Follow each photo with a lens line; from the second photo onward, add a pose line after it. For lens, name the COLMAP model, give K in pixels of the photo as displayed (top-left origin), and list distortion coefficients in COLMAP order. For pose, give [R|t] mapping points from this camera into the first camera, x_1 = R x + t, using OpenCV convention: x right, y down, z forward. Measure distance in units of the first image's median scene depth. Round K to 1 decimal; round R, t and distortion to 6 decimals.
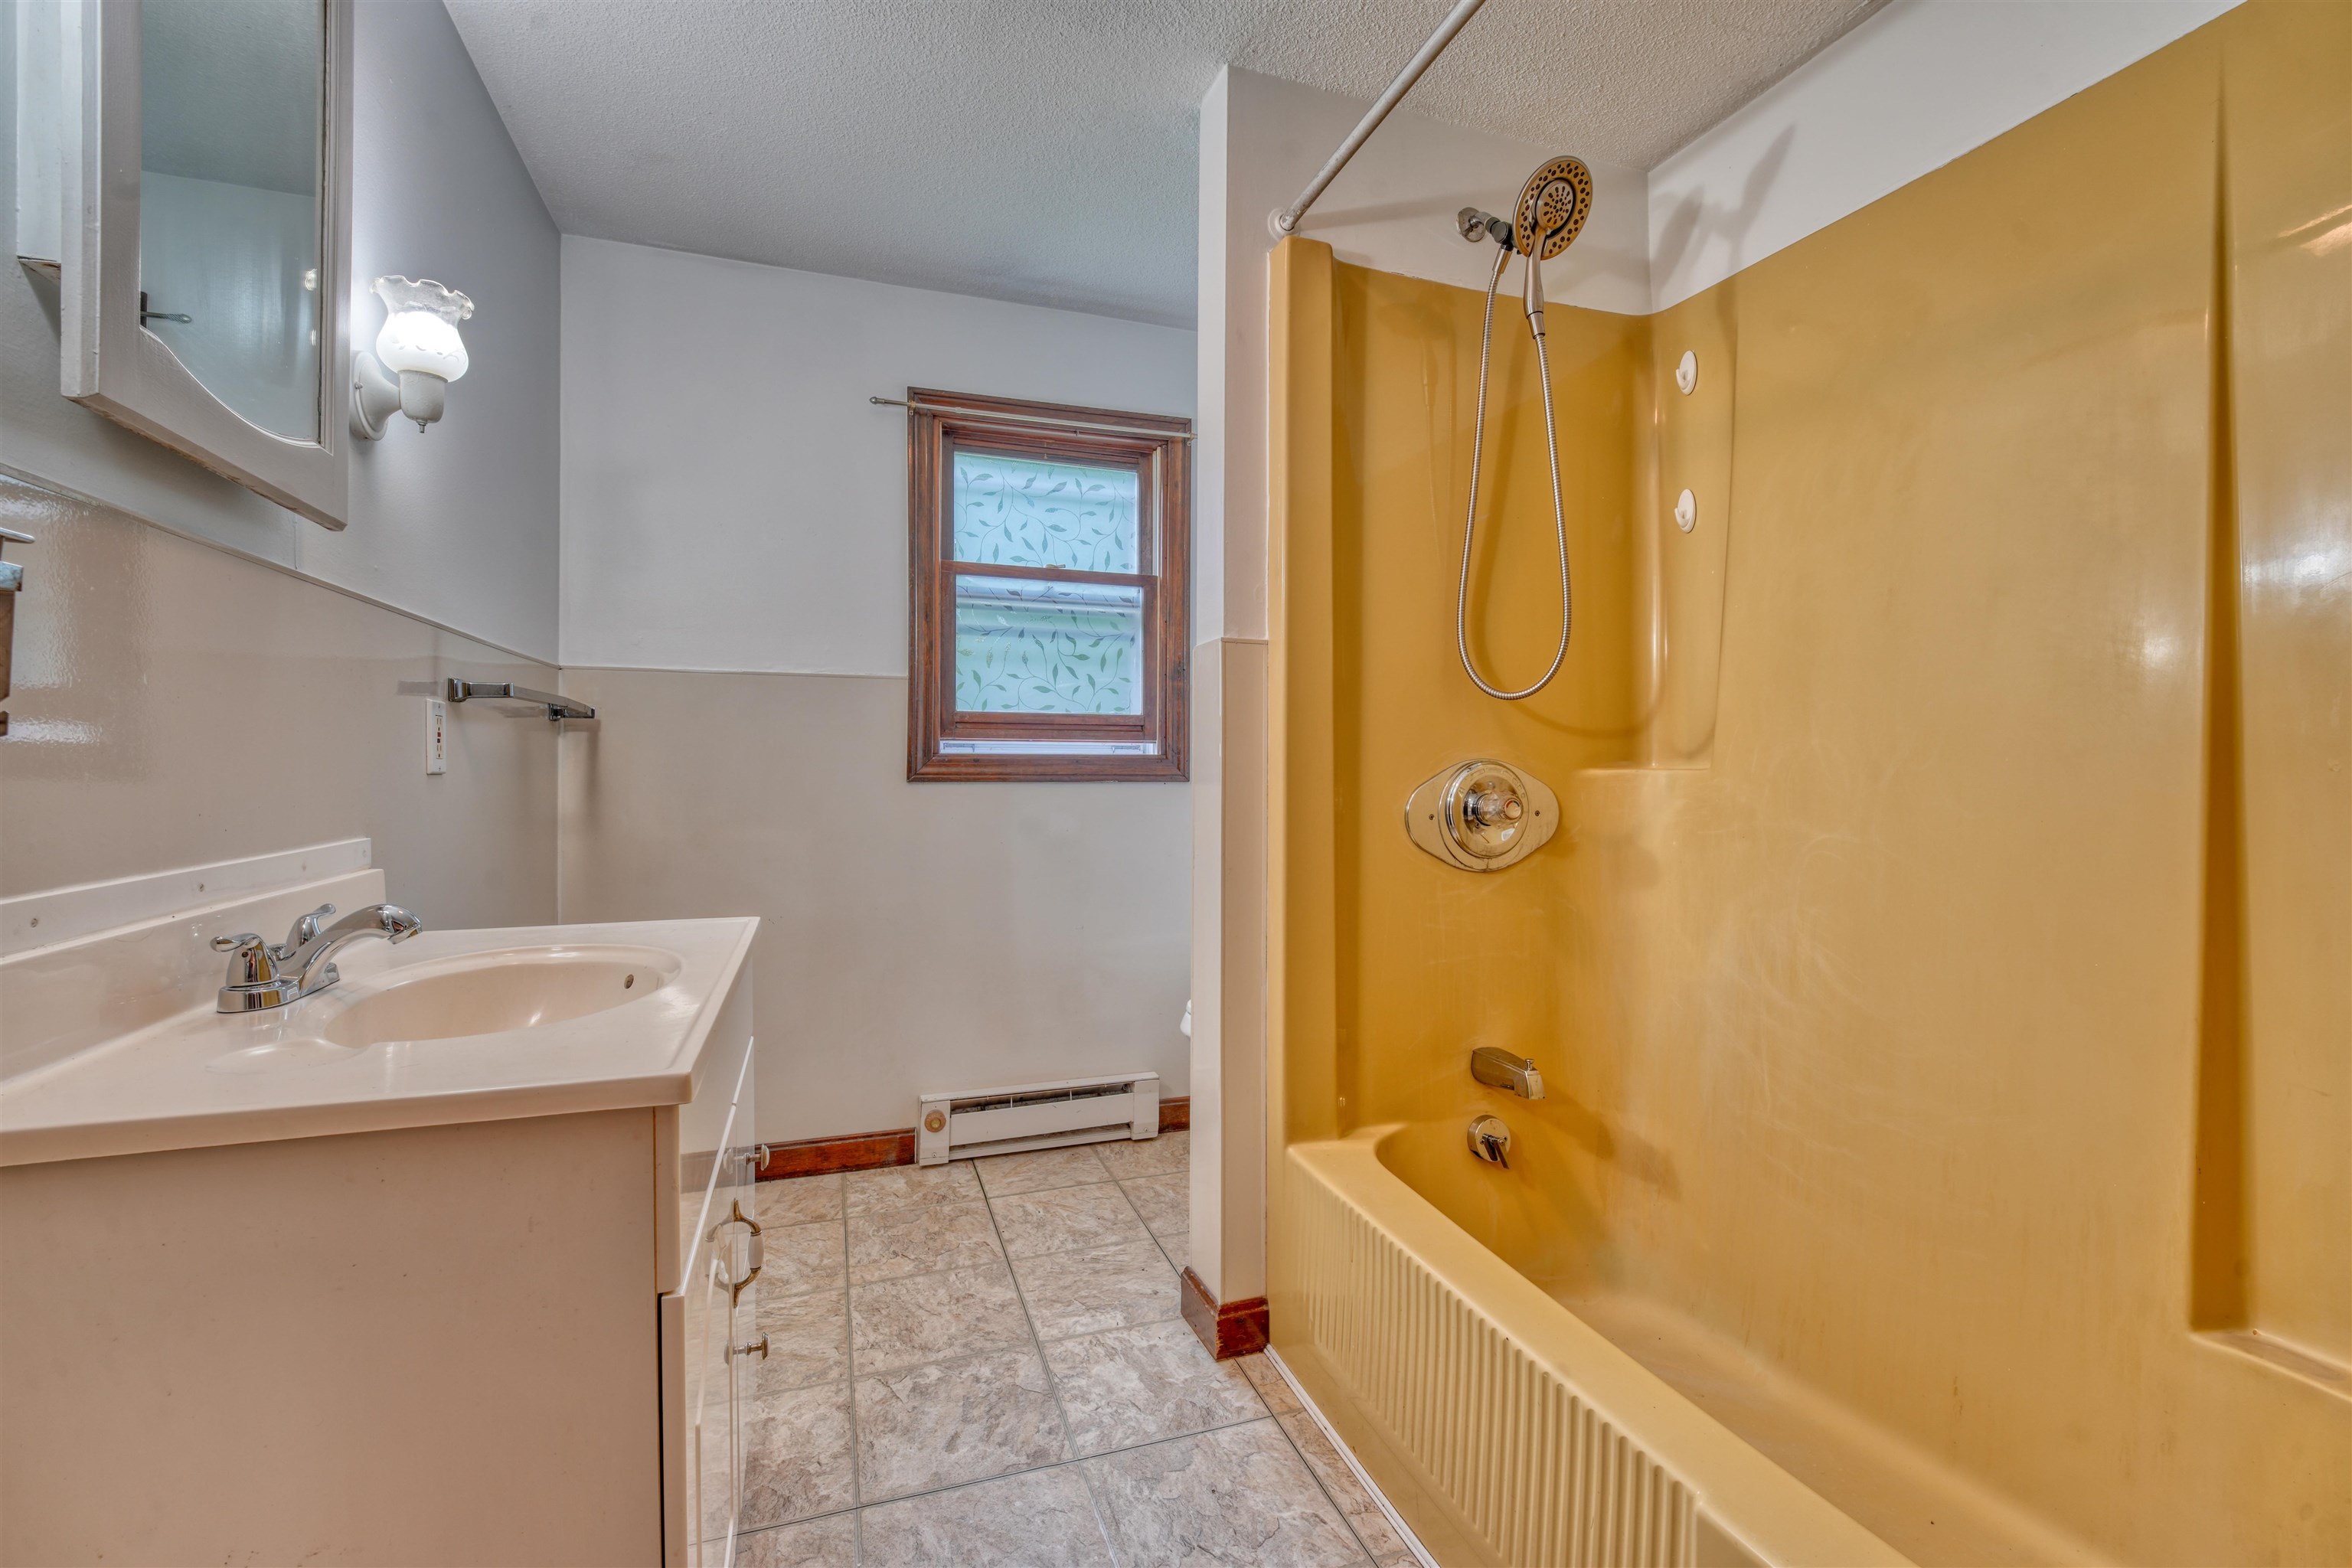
lens RADIAL K [[959.9, 0, 1175.7], [0, 959.9, 773.3], [0, 0, 1]] dist [0.040049, -0.038528]
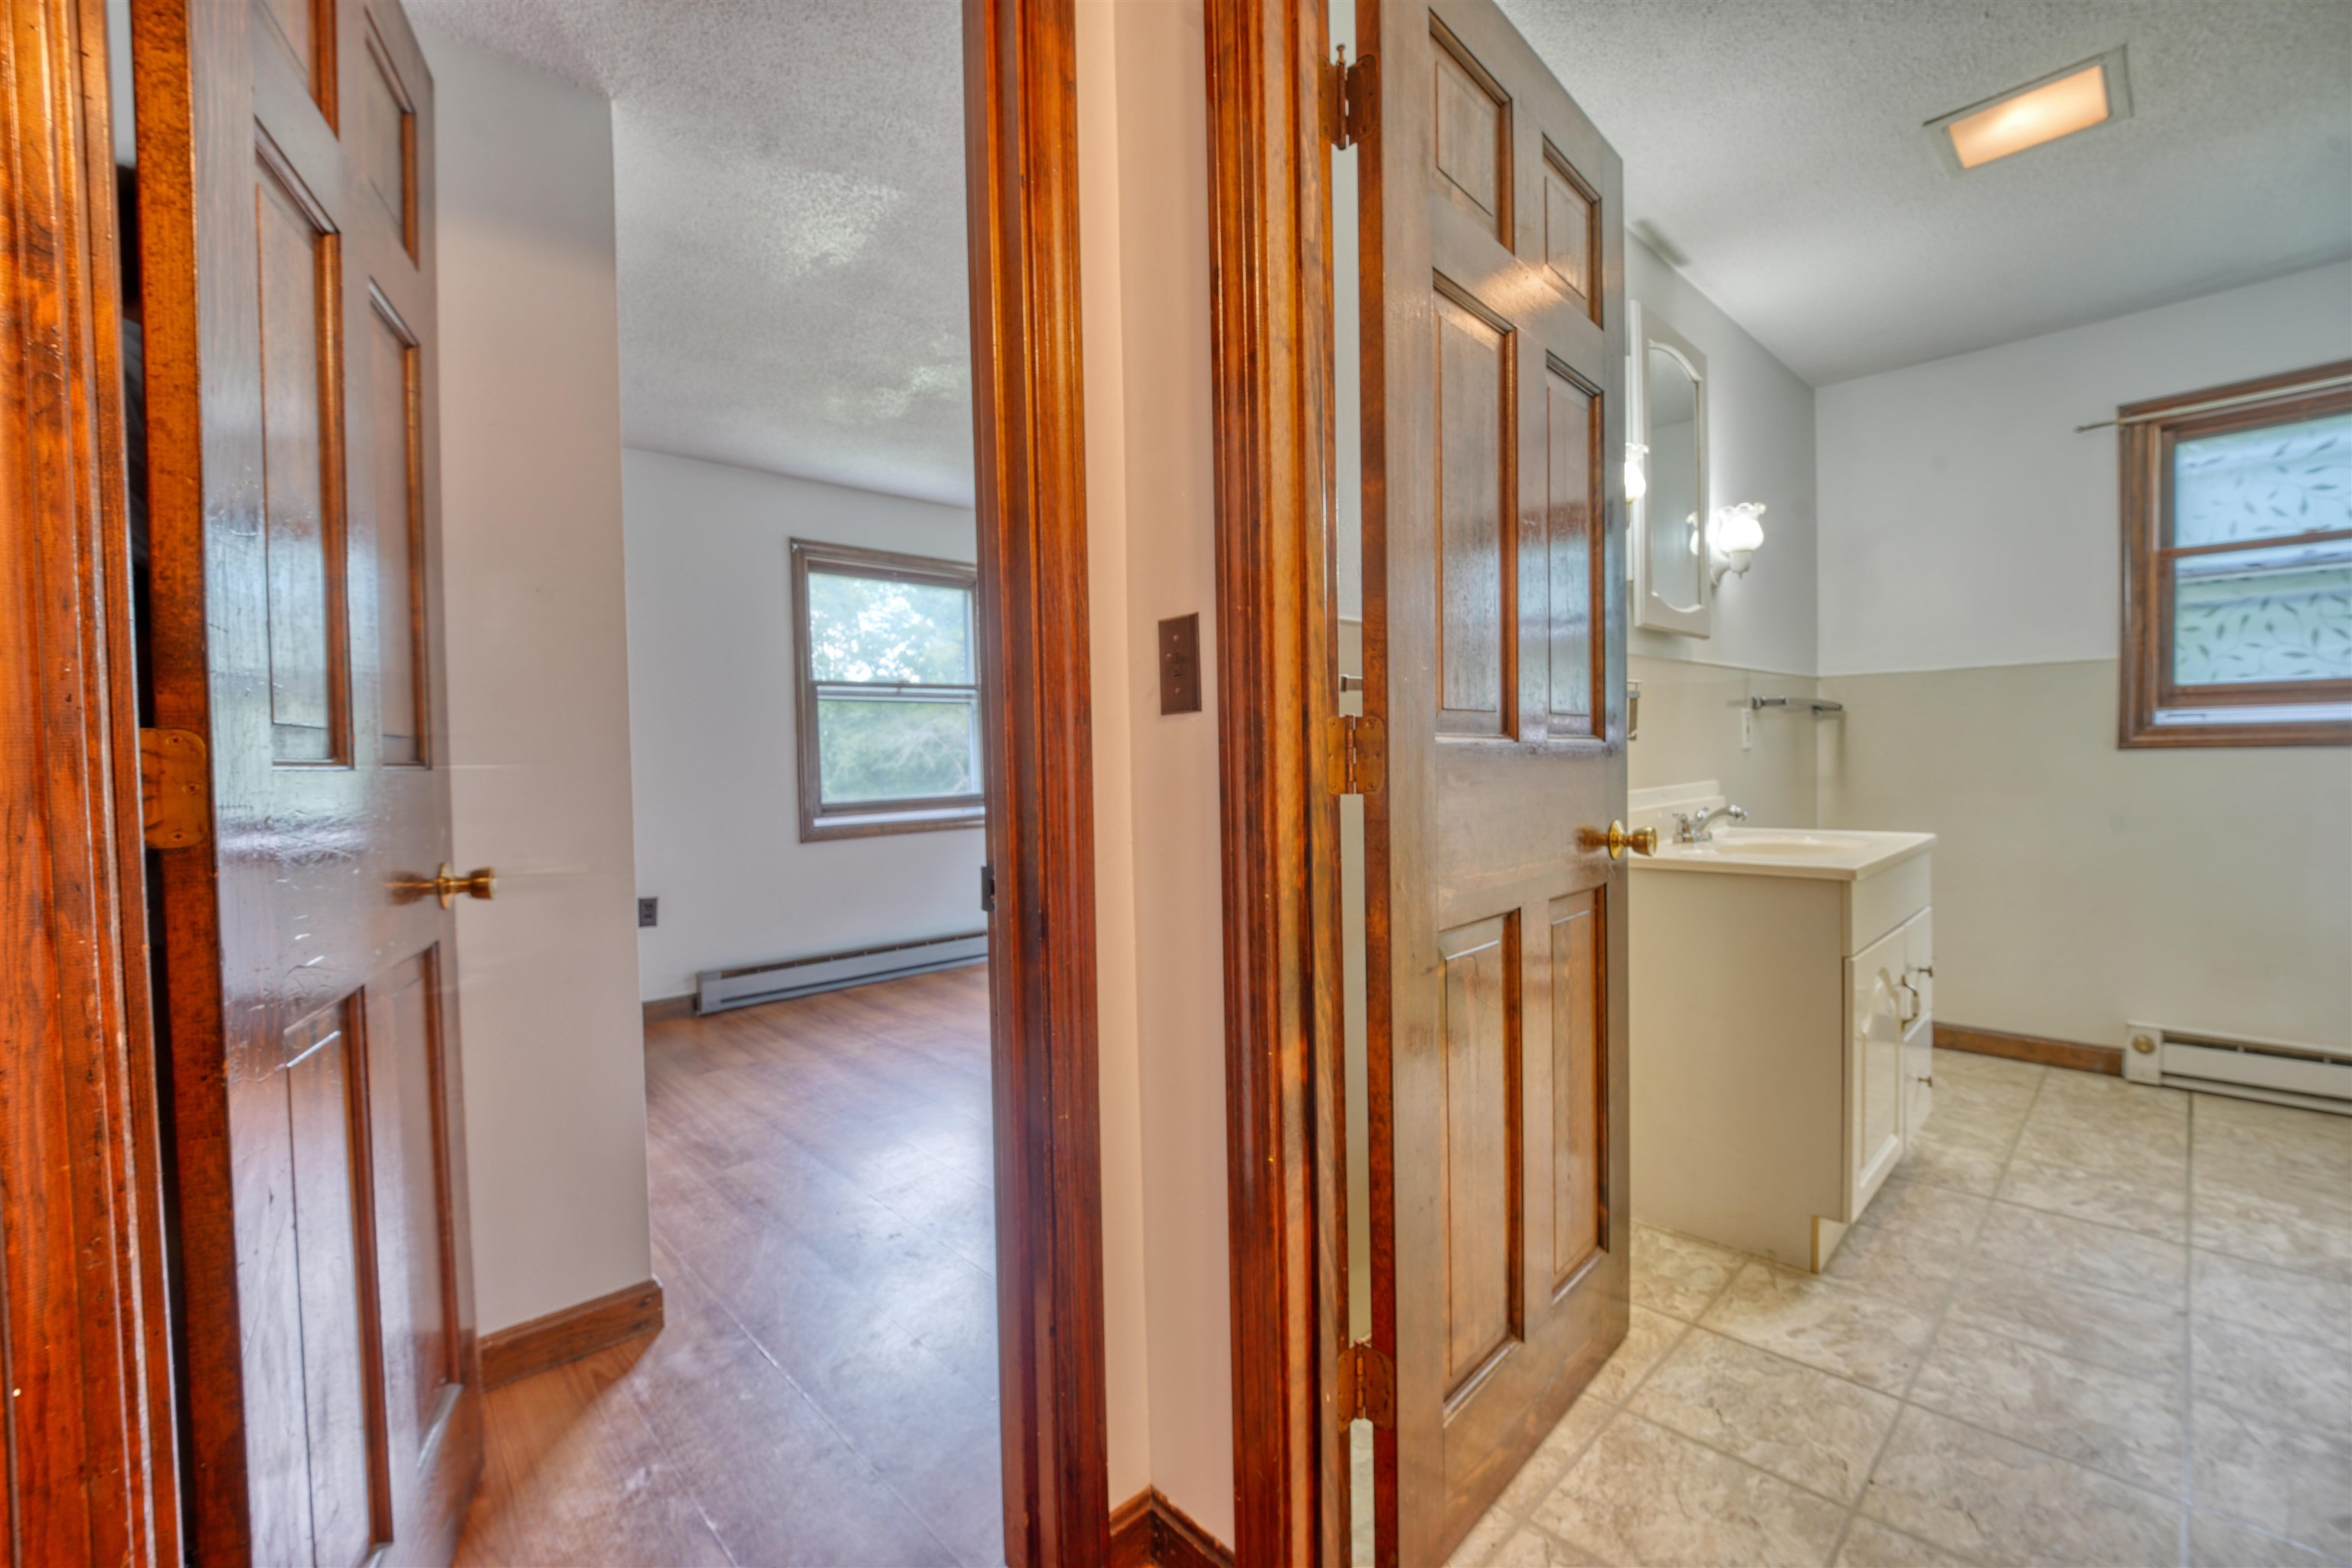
lens RADIAL K [[968.1, 0, 1176.0], [0, 968.1, 784.0], [0, 0, 1]] dist [-0.004741, -0.000274]
pose [[0.390244, 0.016500, -0.920564, 0.348330], [0.020379, 0.999440, 0.026552, -0.003362], [0.920486, -0.029122, 0.389689, -0.492786]]
